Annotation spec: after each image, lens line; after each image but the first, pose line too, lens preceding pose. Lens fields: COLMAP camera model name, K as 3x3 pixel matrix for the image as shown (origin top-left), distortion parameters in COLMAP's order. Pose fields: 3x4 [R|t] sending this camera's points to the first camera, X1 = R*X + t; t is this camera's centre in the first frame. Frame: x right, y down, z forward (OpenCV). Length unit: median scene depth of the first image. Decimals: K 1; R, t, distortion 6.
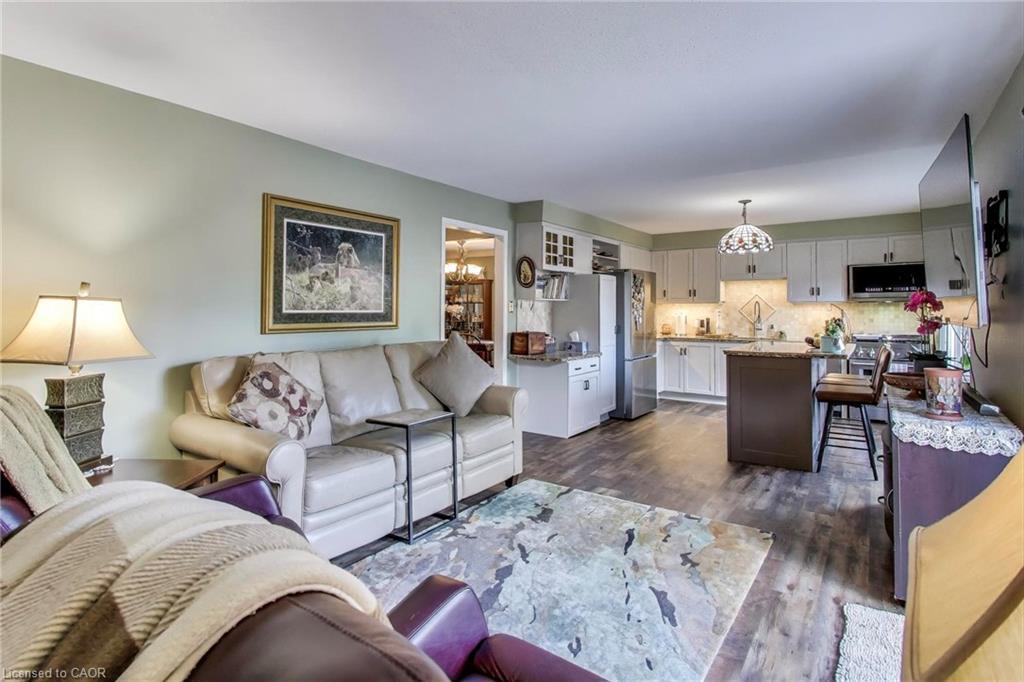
lens RADIAL K [[507.0, 0, 520.2], [0, 507.0, 316.8], [0, 0, 1]] dist [0.002170, 0.000317]
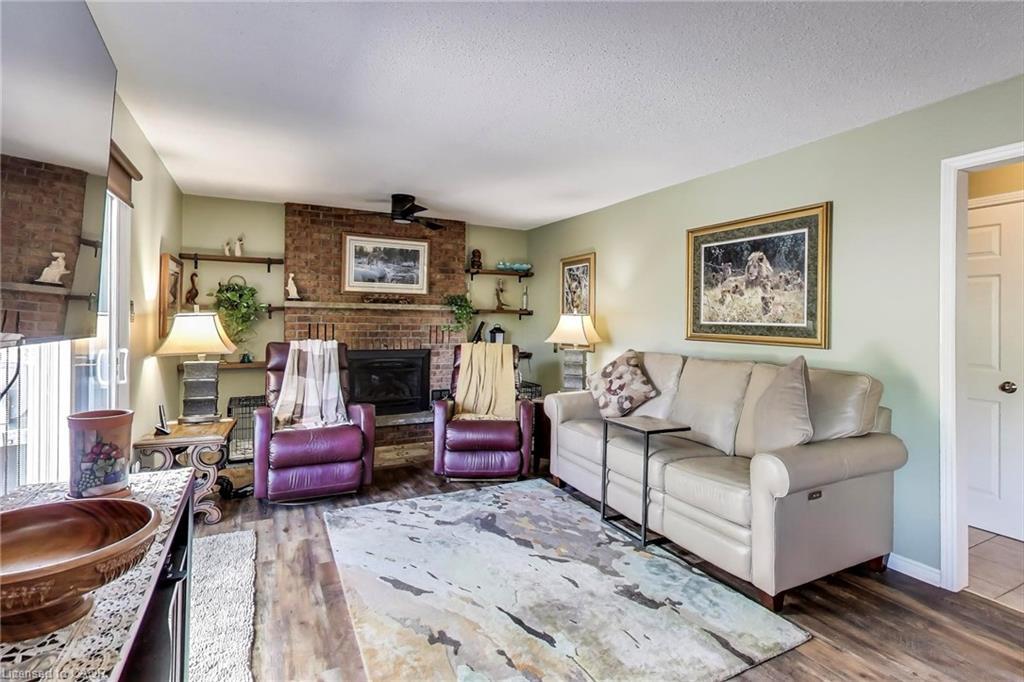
lens RADIAL K [[507.0, 0, 520.2], [0, 507.0, 316.8], [0, 0, 1]] dist [0.002170, 0.000317]
pose [[-0.461630, -0.006439, -0.887049, 0.785551], [-0.025006, 0.999671, 0.005758, -0.020938], [0.886720, 0.024840, -0.461639, 1.171928]]
